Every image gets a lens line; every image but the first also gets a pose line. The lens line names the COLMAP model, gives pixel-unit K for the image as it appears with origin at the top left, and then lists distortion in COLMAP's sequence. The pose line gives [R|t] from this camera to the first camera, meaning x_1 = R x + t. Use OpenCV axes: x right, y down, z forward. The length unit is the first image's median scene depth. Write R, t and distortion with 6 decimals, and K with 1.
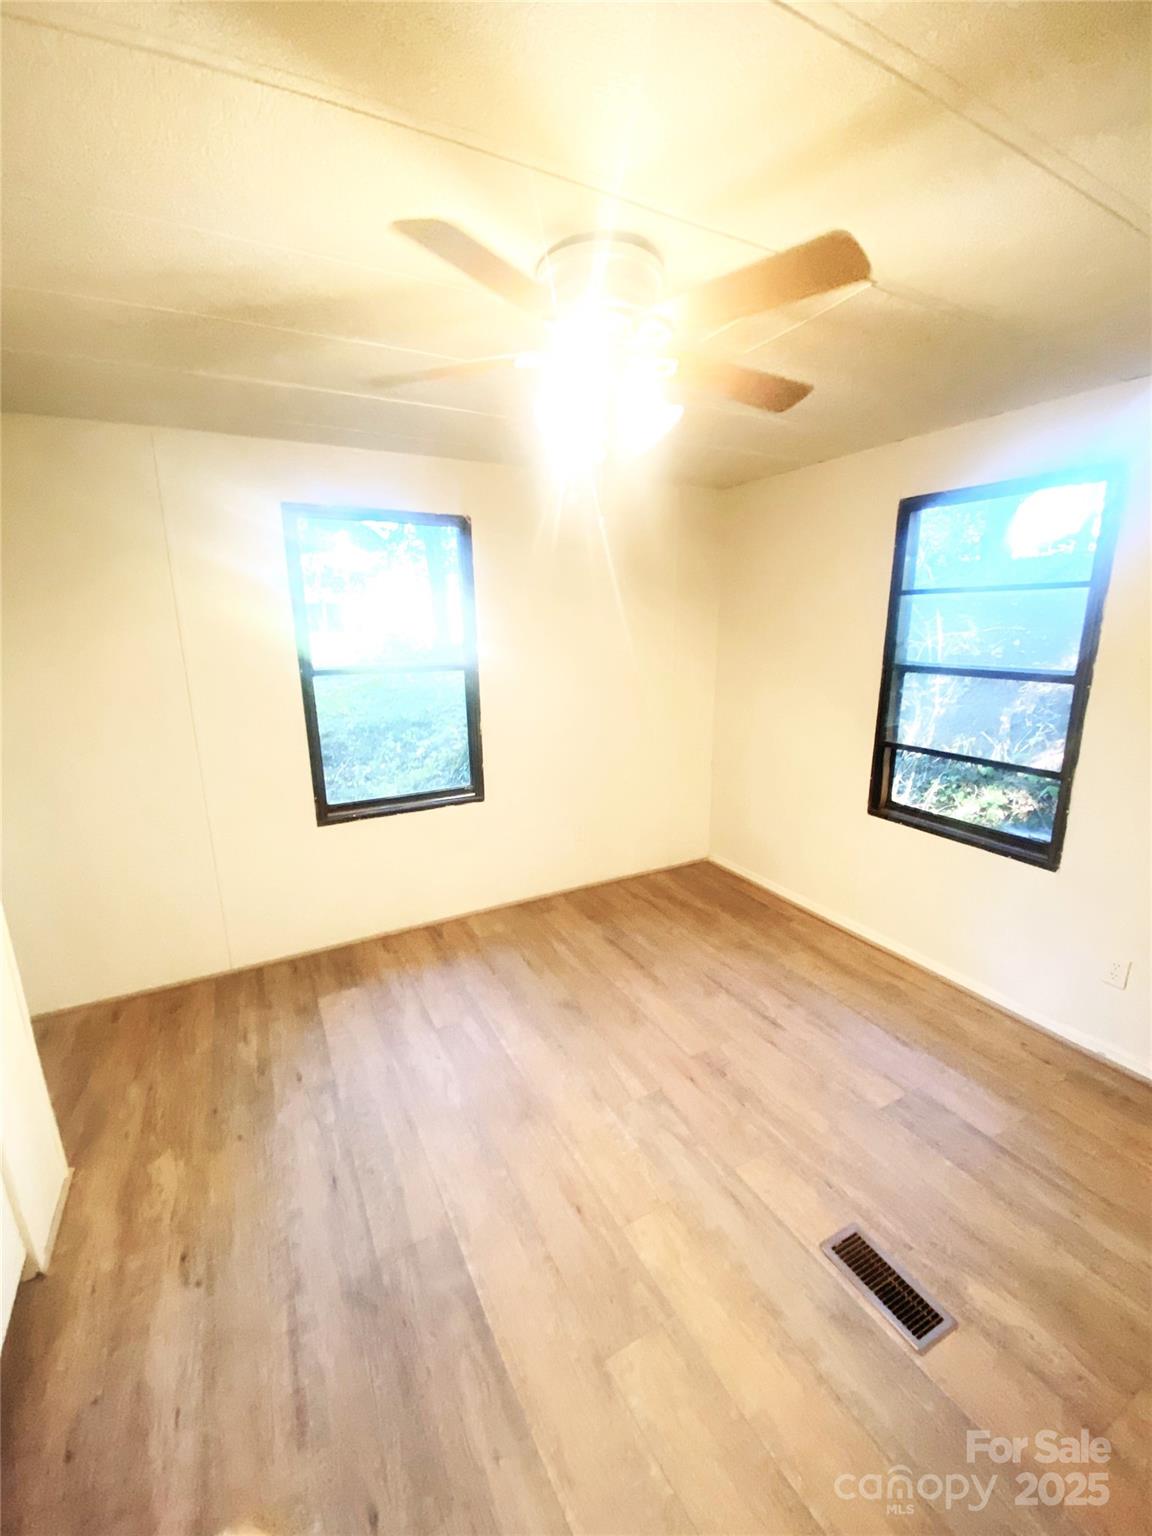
lens RADIAL K [[630.7, 0, 579.0], [0, 630.7, 750.6], [0, 0, 1]] dist [0.013415, -0.017604]
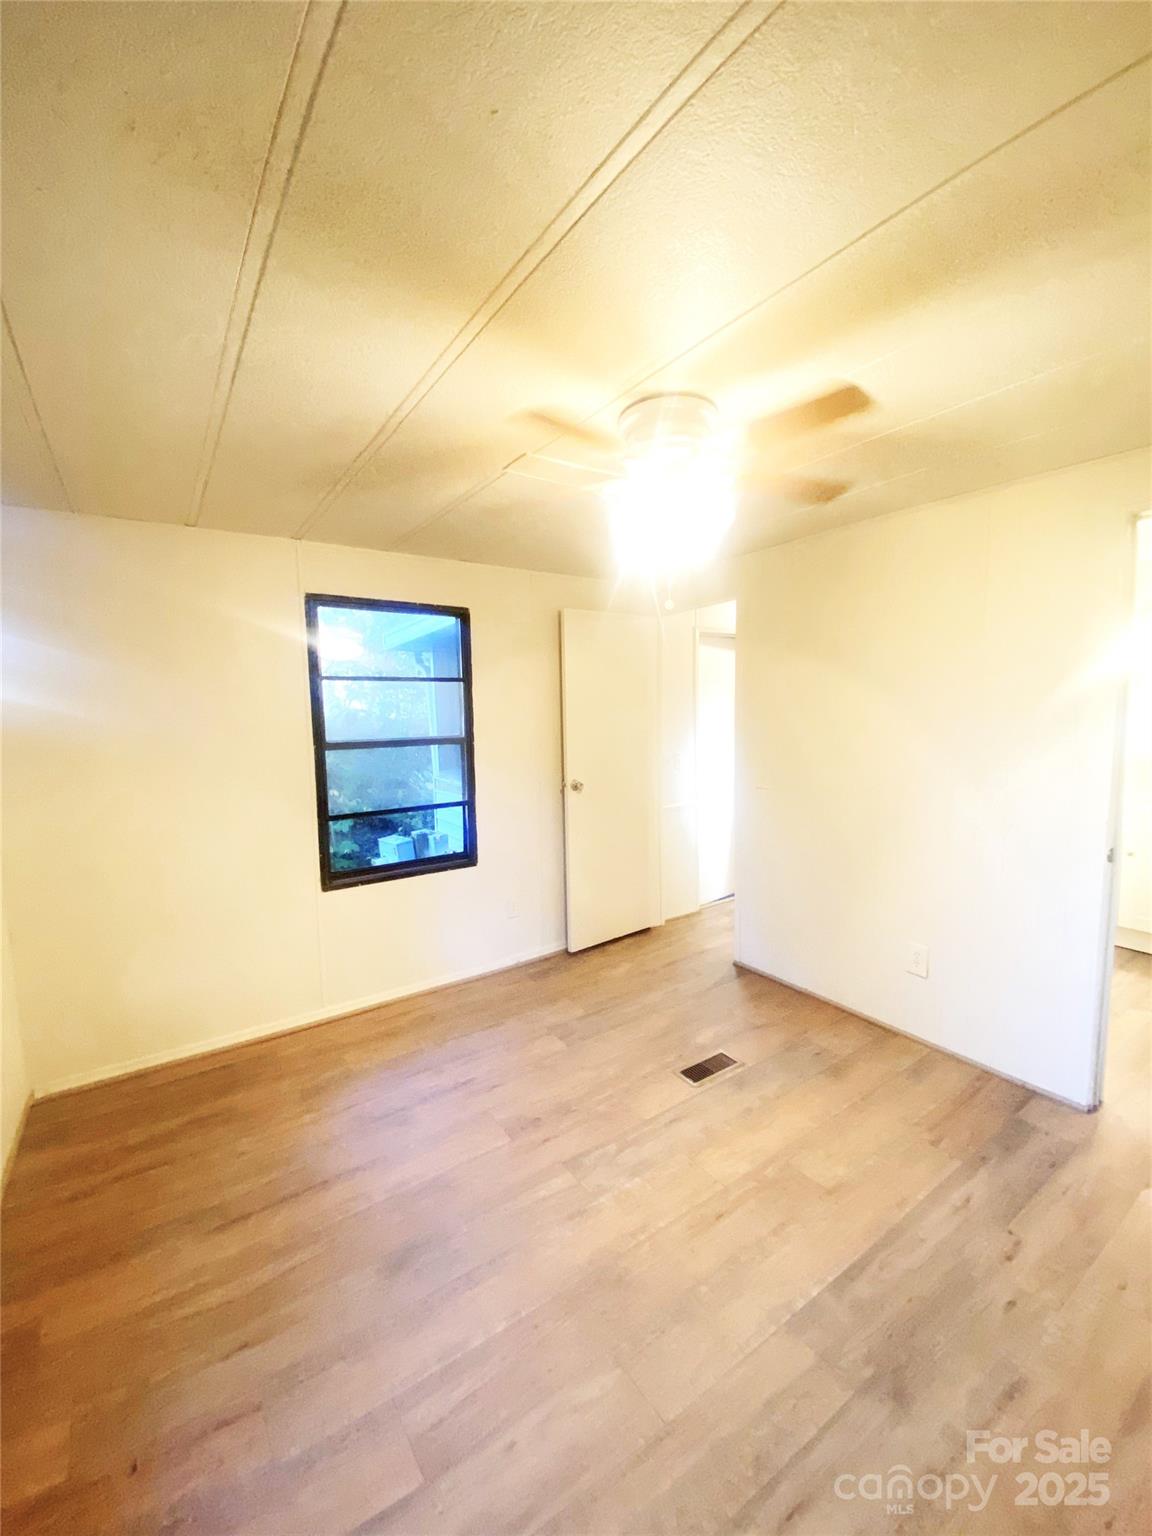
lens RADIAL K [[621.9, 0, 576.0], [0, 621.9, 768.0], [0, 0, 1]] dist [0.011059, -0.017431]
pose [[-0.106766, -0.086848, 0.990484, -0.679047], [0.227920, 0.967514, 0.109402, -0.134108], [-0.967809, 0.237431, -0.083504, 0.807184]]
